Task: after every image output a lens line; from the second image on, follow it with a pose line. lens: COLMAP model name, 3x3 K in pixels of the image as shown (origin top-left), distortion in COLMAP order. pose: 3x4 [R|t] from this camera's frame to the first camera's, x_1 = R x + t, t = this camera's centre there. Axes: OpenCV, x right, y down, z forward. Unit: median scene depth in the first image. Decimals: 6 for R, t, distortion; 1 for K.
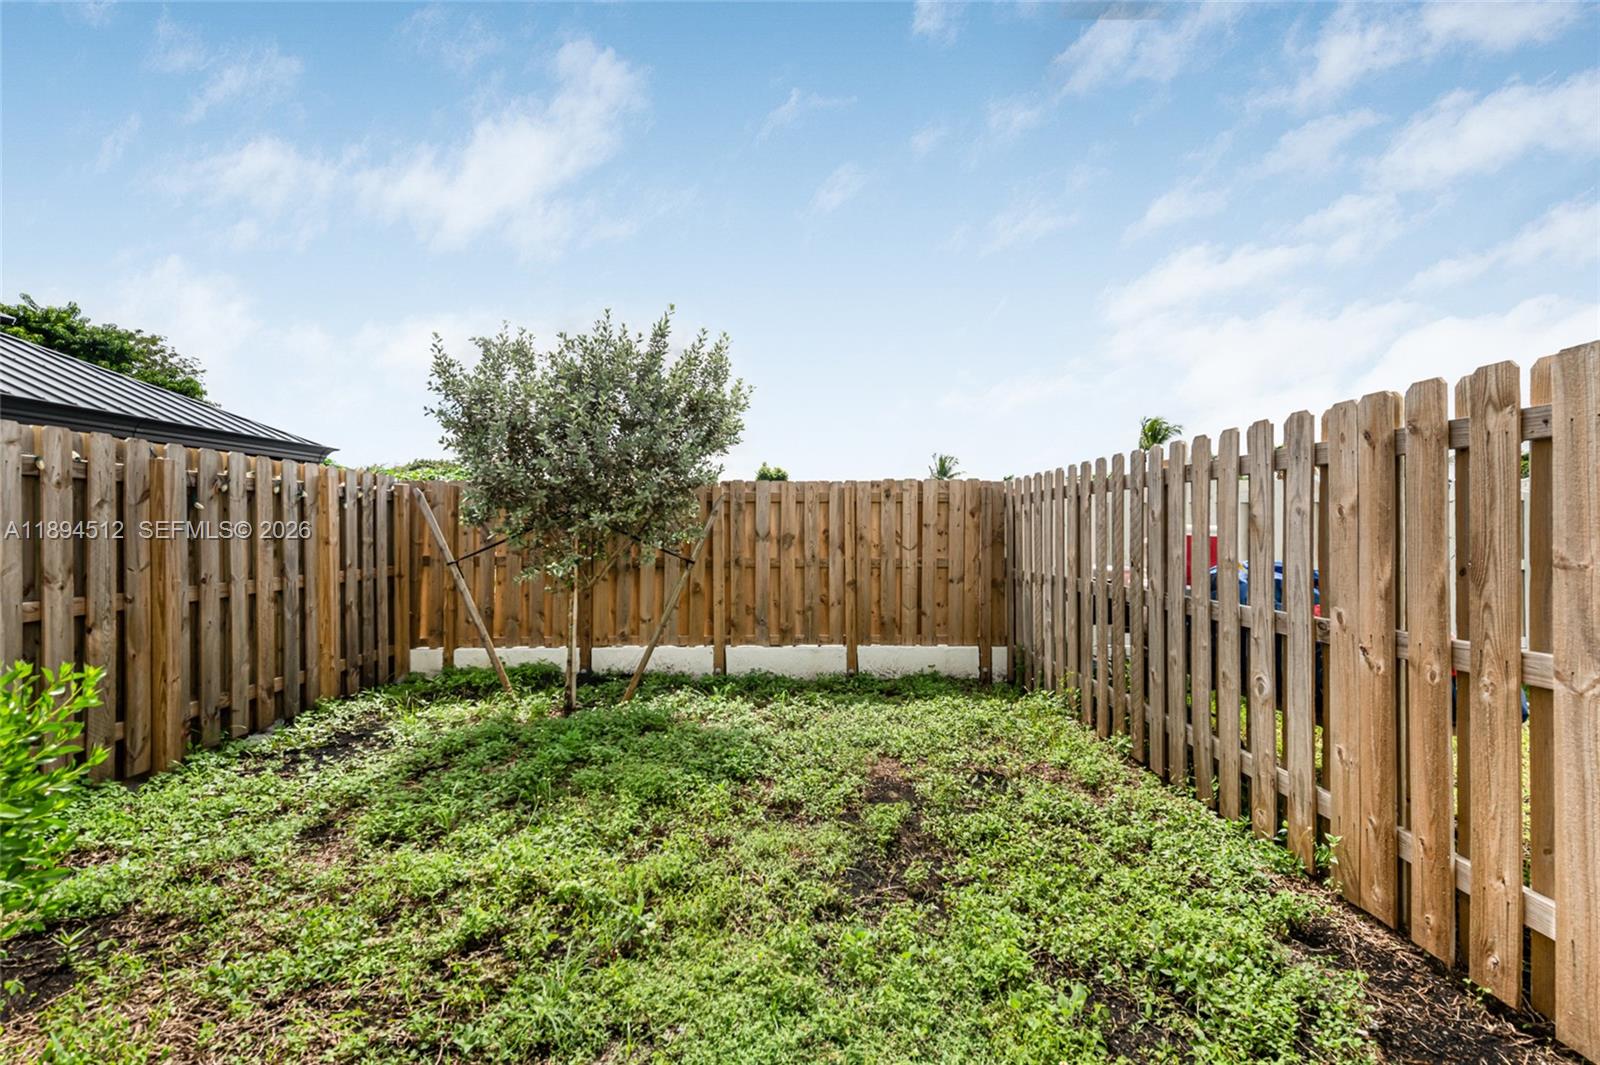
lens RADIAL K [[715.0, 0, 800.0], [0, 715.0, 532.5], [0, 0, 1]] dist [0.000115, -0.000008]
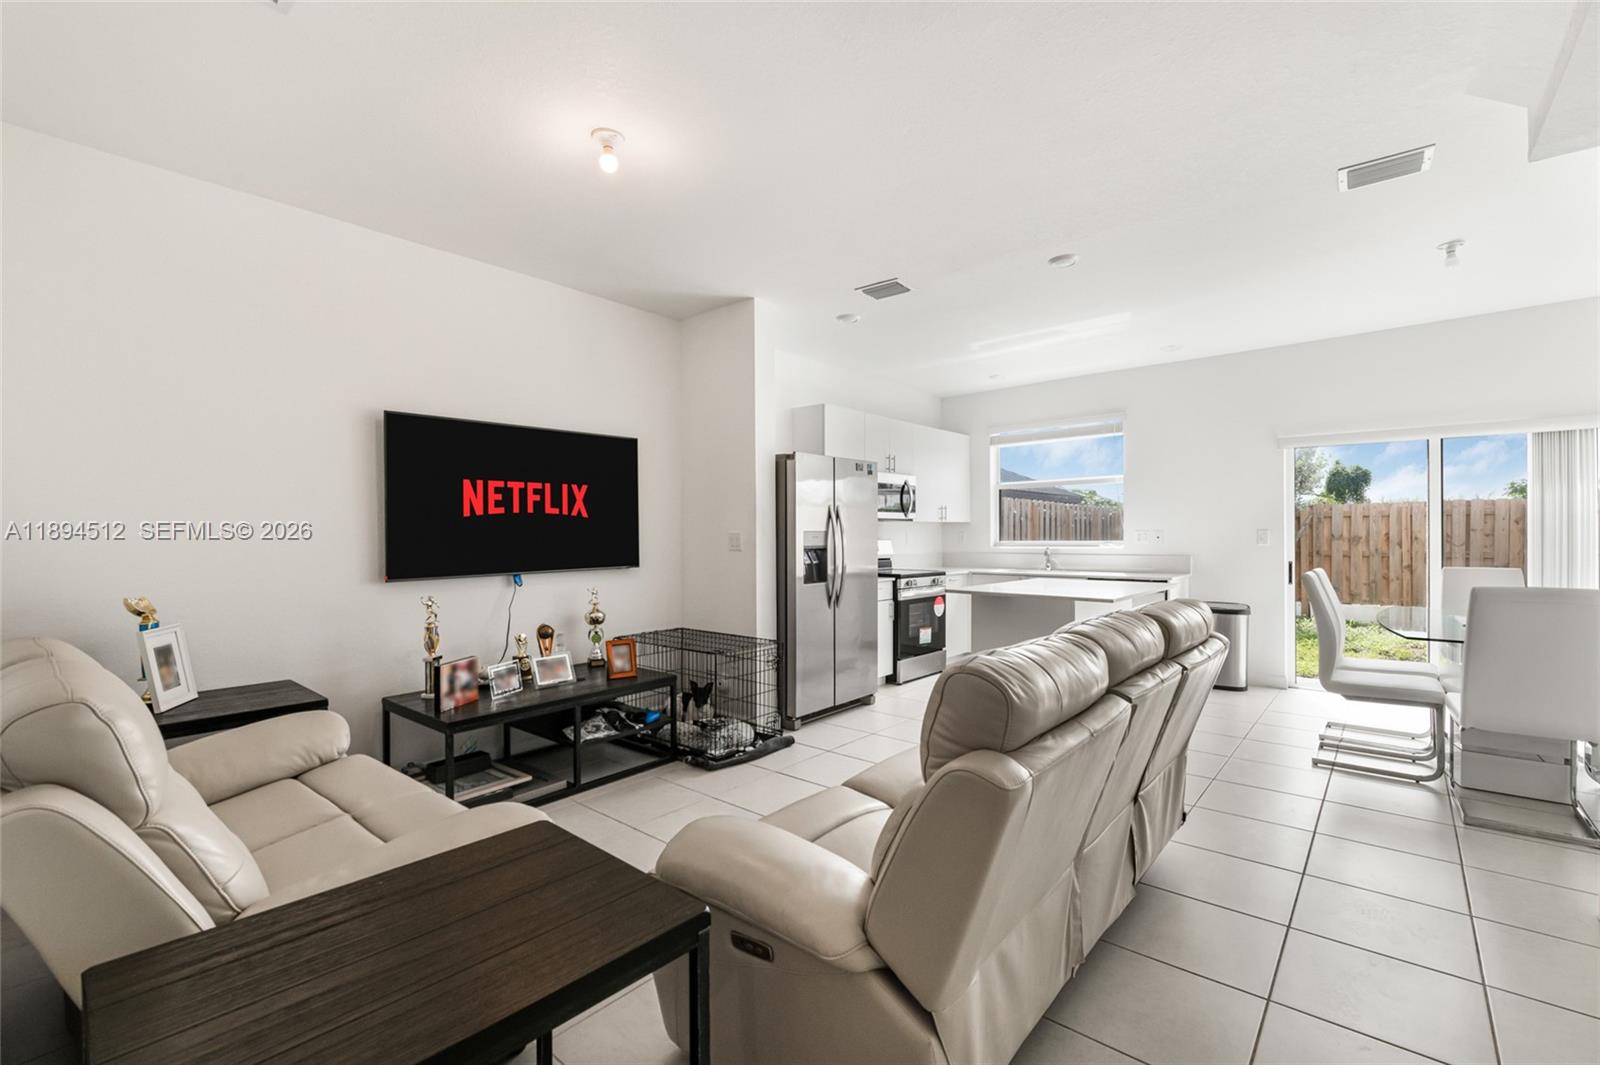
lens RADIAL K [[692.3, 0, 800.0], [0, 692.3, 532.5], [0, 0, 1]] dist [-0.000867, -0.000246]
pose [[0.757145, -0.004919, -0.653228, 0.054372], [0.000925, 0.999979, -0.006458, 0.003525], [0.653246, 0.004286, 0.757134, -1.050486]]
